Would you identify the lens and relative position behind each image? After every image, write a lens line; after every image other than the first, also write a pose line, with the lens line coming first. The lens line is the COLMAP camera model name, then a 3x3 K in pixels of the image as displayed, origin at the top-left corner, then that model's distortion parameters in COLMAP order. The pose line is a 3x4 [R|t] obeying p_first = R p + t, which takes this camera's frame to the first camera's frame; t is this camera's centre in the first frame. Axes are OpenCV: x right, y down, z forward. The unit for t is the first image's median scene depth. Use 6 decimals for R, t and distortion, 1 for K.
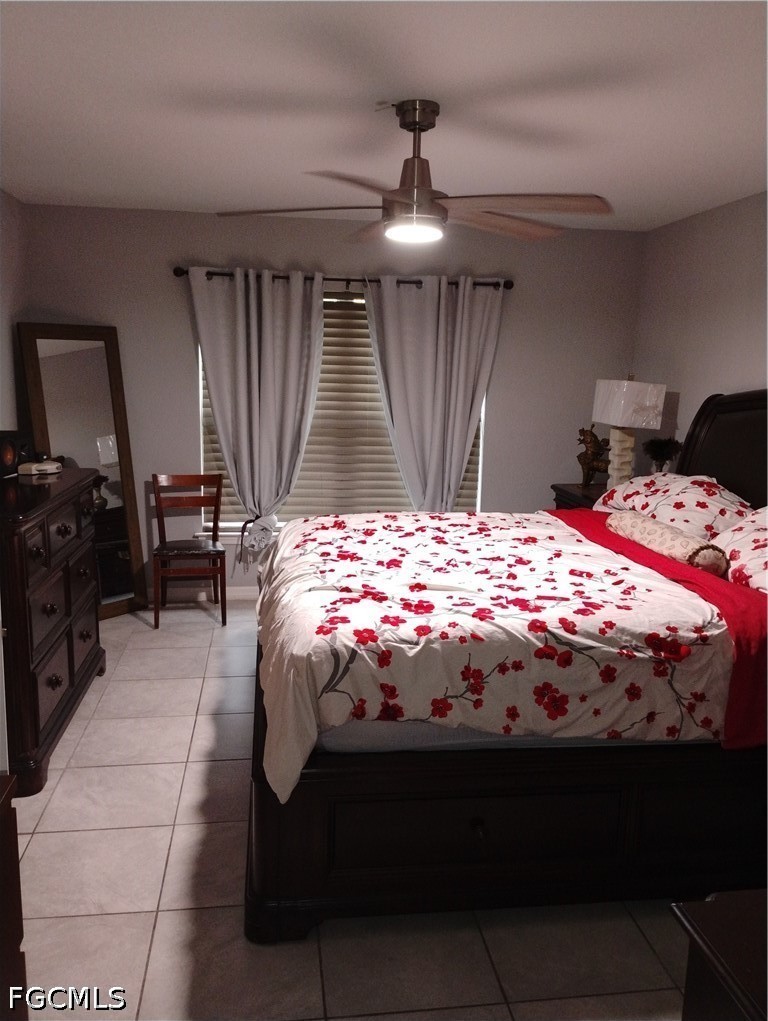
lens RADIAL K [[850.9, 0, 381.7], [0, 850.9, 514.7], [0, 0, 1]] dist [0.059703, -0.066583]
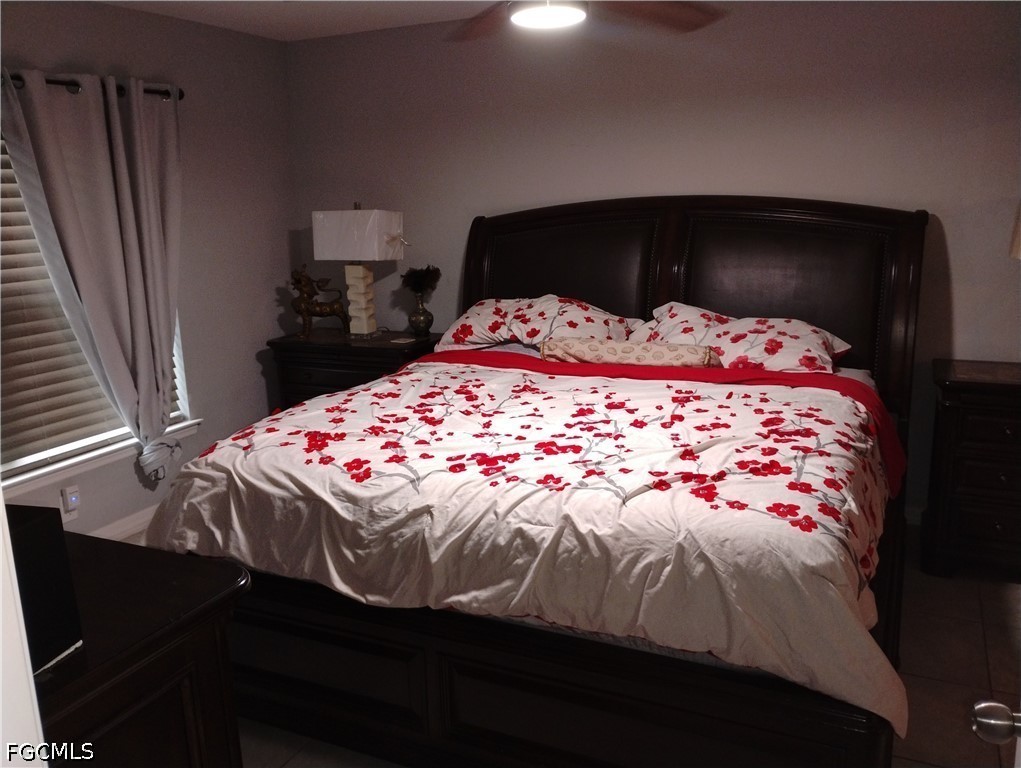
lens RADIAL K [[850.9, 0, 508.9], [0, 850.9, 380.7], [0, 0, 1]] dist [0.059703, -0.066583]
pose [[0.526394, -0.224393, 0.820096, -0.781432], [0.191592, 0.971043, 0.142718, -0.150903], [-0.828373, 0.081998, 0.554143, 0.719812]]
